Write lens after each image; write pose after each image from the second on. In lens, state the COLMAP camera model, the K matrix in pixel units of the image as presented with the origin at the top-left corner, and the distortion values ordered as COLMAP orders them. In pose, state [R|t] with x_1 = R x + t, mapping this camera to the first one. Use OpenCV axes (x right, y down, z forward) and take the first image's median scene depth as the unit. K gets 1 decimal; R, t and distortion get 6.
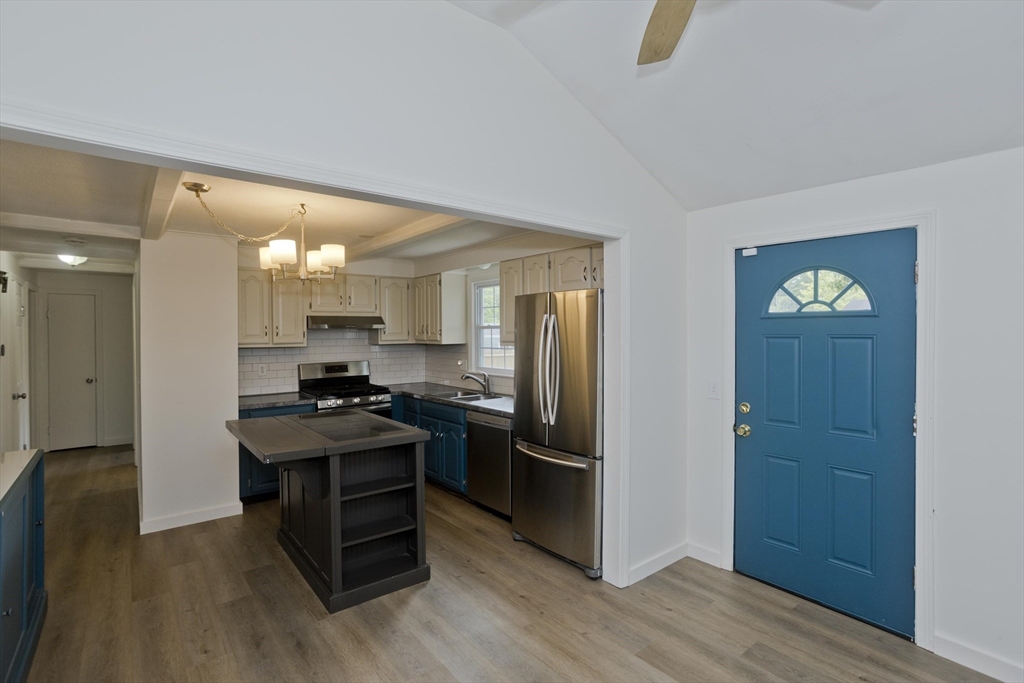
lens RADIAL K [[492.3, 0, 500.6], [0, 492.3, 340.5], [0, 0, 1]] dist [-0.028454, 0.014413]
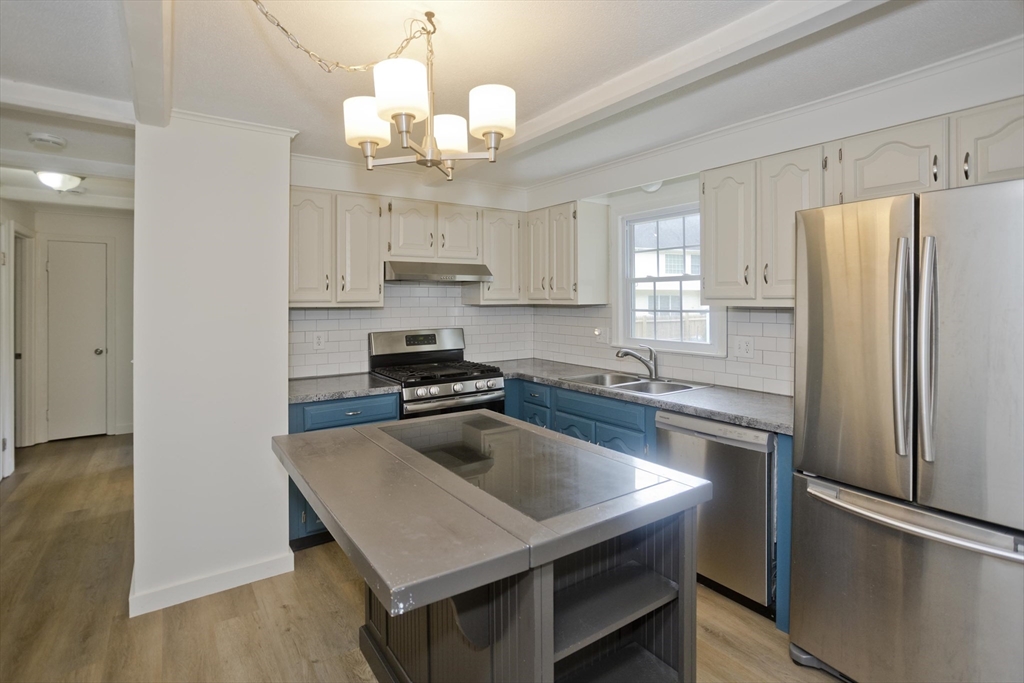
lens RADIAL K [[503.4, 0, 503.8], [0, 503.4, 298.7], [0, 0, 1]] dist [-0.035442, 0.018196]
pose [[0.998153, 0.000760, -0.060751, -0.220482], [-0.001882, 0.999829, -0.018410, 0.016032], [0.060726, 0.018490, 0.997983, 0.371147]]
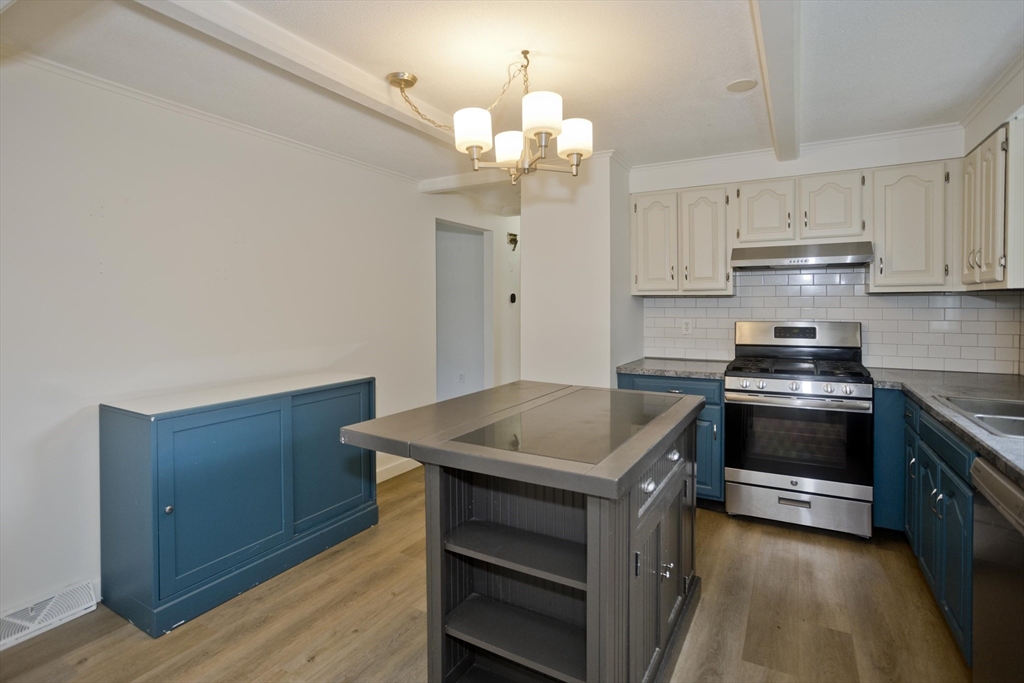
lens RADIAL K [[492.3, 0, 519.7], [0, 492.3, 309.4], [0, 0, 1]] dist [-0.028454, 0.014413]
pose [[0.387269, 0.016867, -0.921812, 0.133008], [-0.015191, 0.999814, 0.011912, 0.033992], [0.921842, 0.009390, 0.387453, 0.555887]]
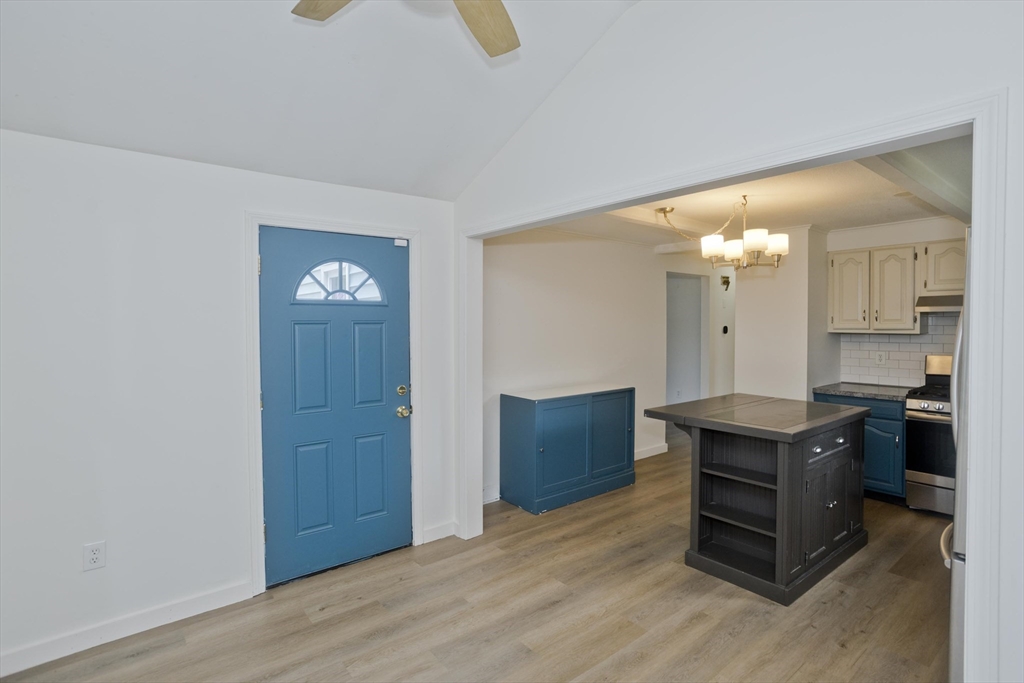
lens RADIAL K [[503.4, 0, 533.7], [0, 503.4, 333.0], [0, 0, 1]] dist [-0.035442, 0.018196]
pose [[0.039239, 0.026913, -0.998867, 0.492928], [-0.014277, 0.999550, 0.026370, -0.002205], [0.999128, 0.013226, 0.039606, 0.373344]]
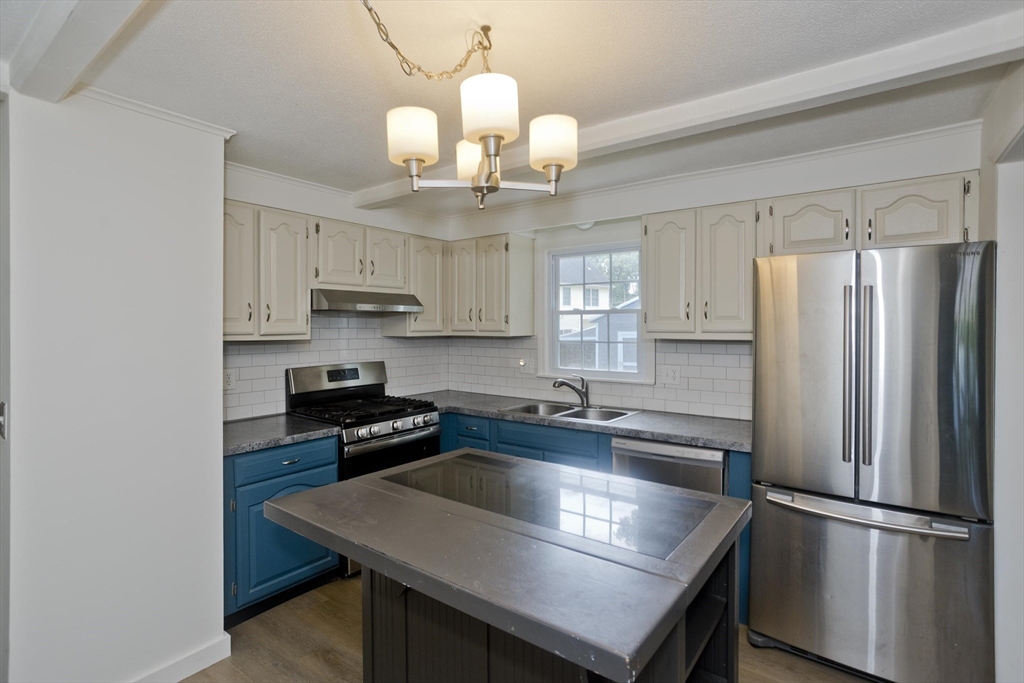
lens RADIAL K [[503.4, 0, 506.6], [0, 503.4, 333.5], [0, 0, 1]] dist [-0.035442, 0.018196]
pose [[0.966388, 0.001858, 0.257082, -0.378369], [-0.000715, 0.999989, -0.004540, 0.008995], [-0.257088, 0.004204, 0.966379, 0.400531]]
